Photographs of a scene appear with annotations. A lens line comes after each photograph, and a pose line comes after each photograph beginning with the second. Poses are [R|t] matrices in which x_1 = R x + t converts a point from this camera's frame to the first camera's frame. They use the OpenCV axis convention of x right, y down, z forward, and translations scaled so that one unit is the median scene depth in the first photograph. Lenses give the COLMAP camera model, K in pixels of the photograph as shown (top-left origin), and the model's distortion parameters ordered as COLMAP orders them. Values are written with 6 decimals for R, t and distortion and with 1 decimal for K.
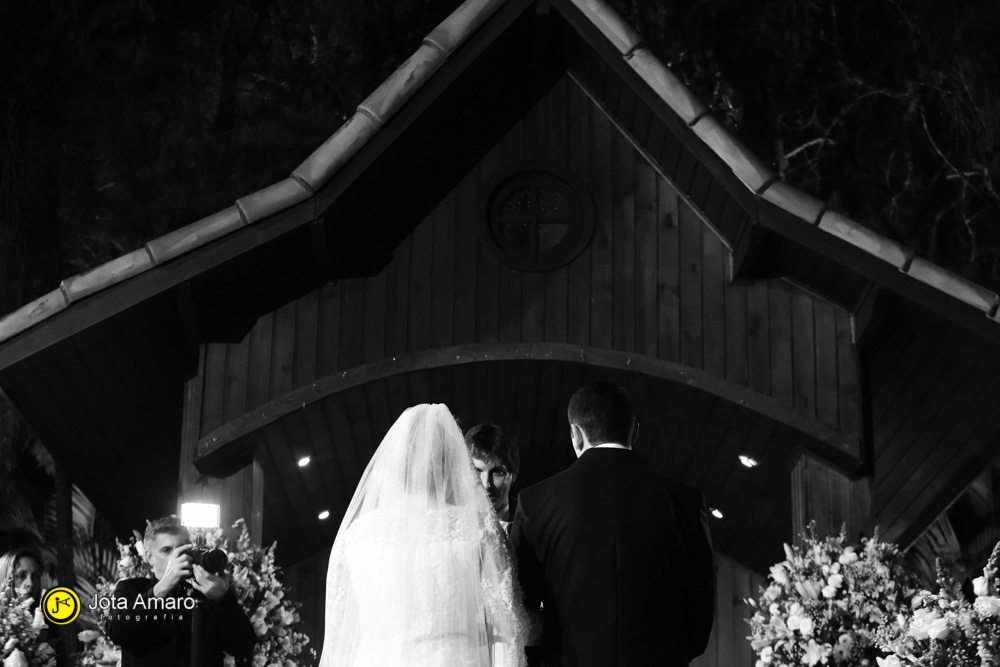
lens RADIAL K [[2052.0, 0, 500.7], [0, 2052.0, 334.5], [0, 0, 1]] dist [-0.356204, 0.000000]
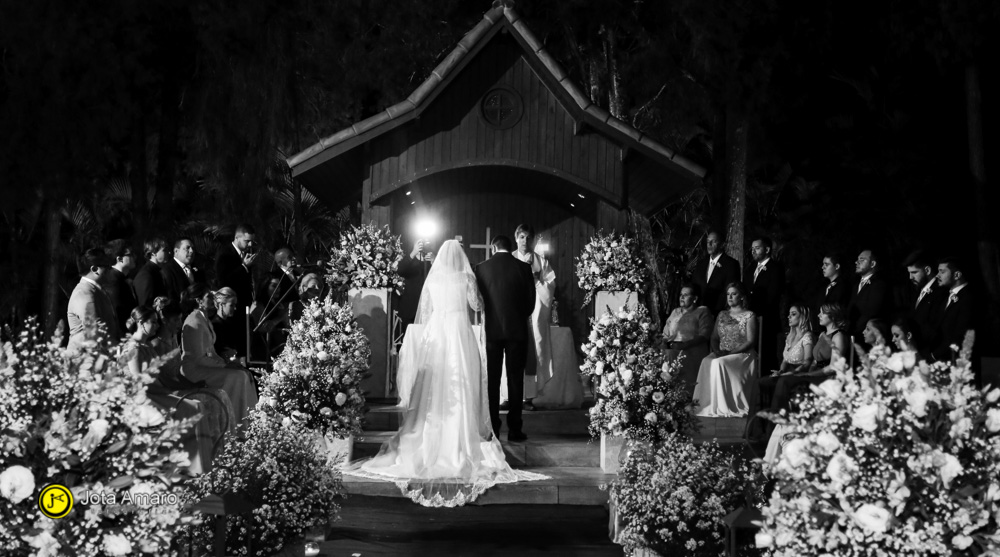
lens RADIAL K [[1287.4, 0, 493.8], [0, 1287.4, 237.7], [0, 0, 1]] dist [0.036924, 0.000000]
pose [[0.999740, 0.014495, 0.017625, -0.017945], [-0.018120, 0.973719, 0.227031, -0.282692], [-0.013871, -0.227291, 0.973728, -0.657304]]
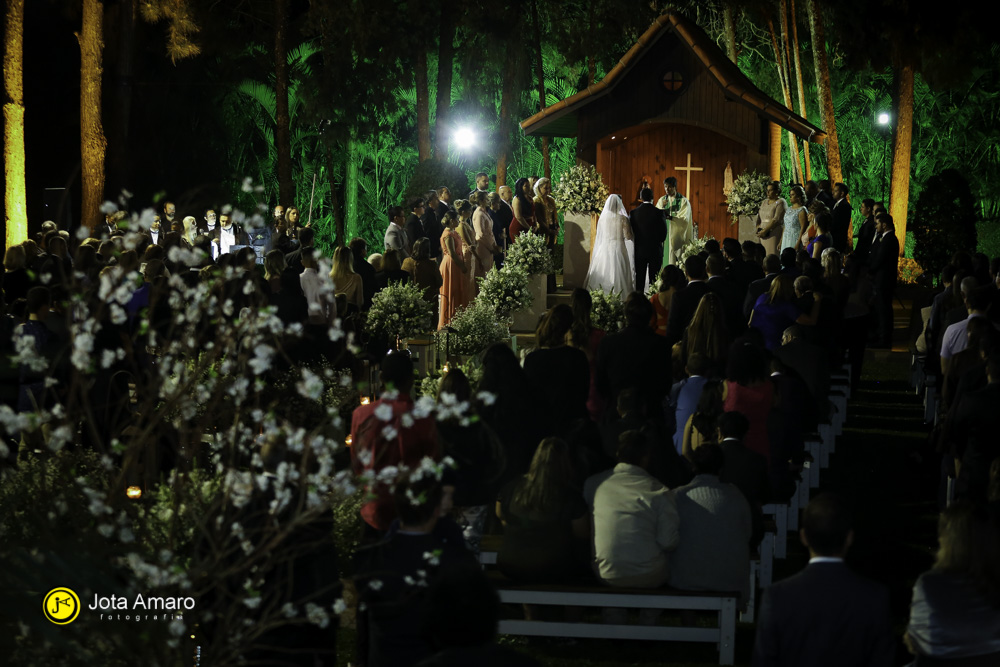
lens RADIAL K [[2052.0, 0, 499.6], [0, 2052.0, 333.8], [0, 0, 1]] dist [-0.356204, 0.000000]
pose [[0.976688, 0.032289, -0.212222, 0.520454], [0.050479, 0.926354, 0.373256, -1.049805], [0.208645, -0.375267, 0.903129, -2.582932]]
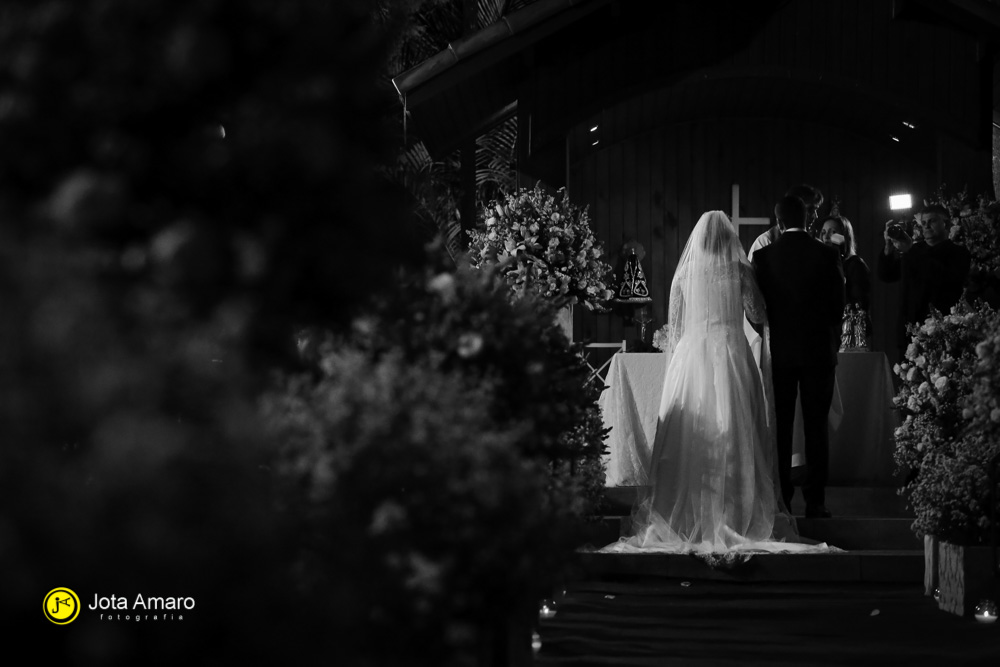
lens RADIAL K [[4339.2, 0, 500.3], [0, 4339.2, 337.8], [0, 0, 1]] dist [0.858251, 0.000000]
pose [[0.999537, -0.007141, -0.029563, -0.081067], [0.014585, 0.965525, 0.259902, -0.658559], [0.026688, -0.260213, 0.965182, -2.209617]]
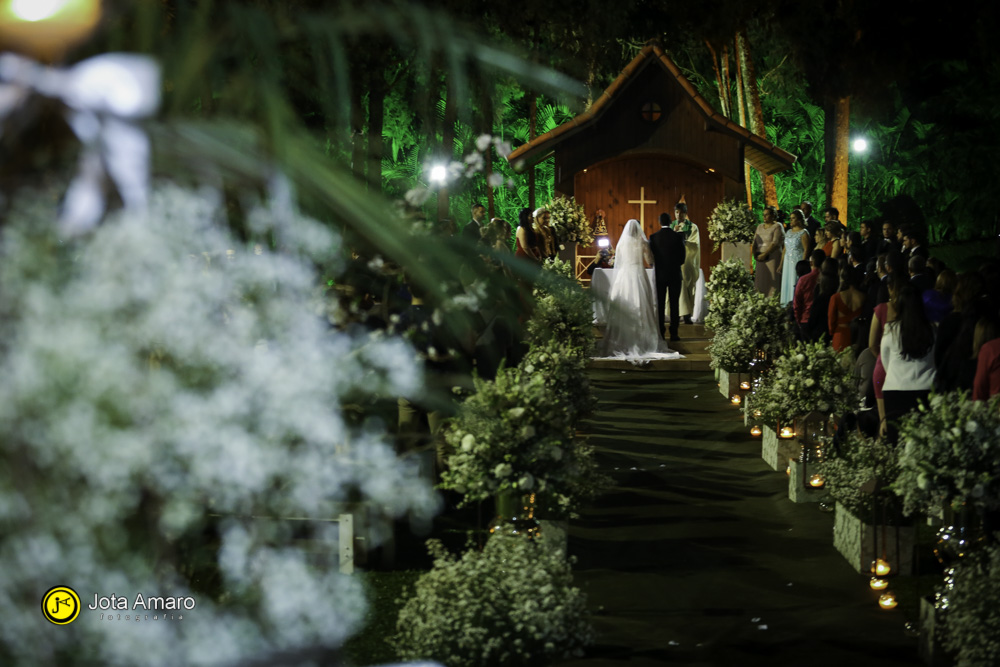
lens RADIAL K [[2052.0, 0, 500.3], [0, 2052.0, 334.6], [0, 0, 1]] dist [-0.356204, 0.000000]
pose [[0.999123, -0.003145, -0.041765, -0.107160], [0.017319, 0.938955, 0.343605, -0.989228], [0.038135, -0.344026, 0.938185, -2.687207]]
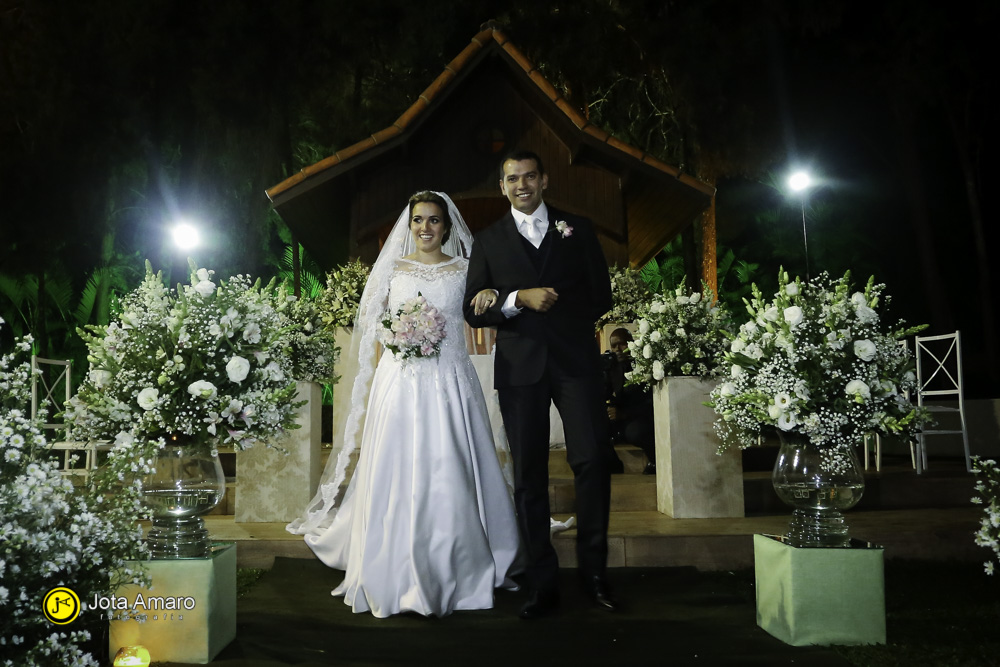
lens RADIAL K [[876.0, 0, 457.9], [0, 876.0, 269.3], [0, 0, 1]] dist [-0.089943, 0.003636]
pose [[0.999894, -0.013351, 0.005790, -0.033100], [0.012615, 0.993573, 0.112491, -0.021770], [-0.007255, -0.112406, 0.993636, -0.073817]]
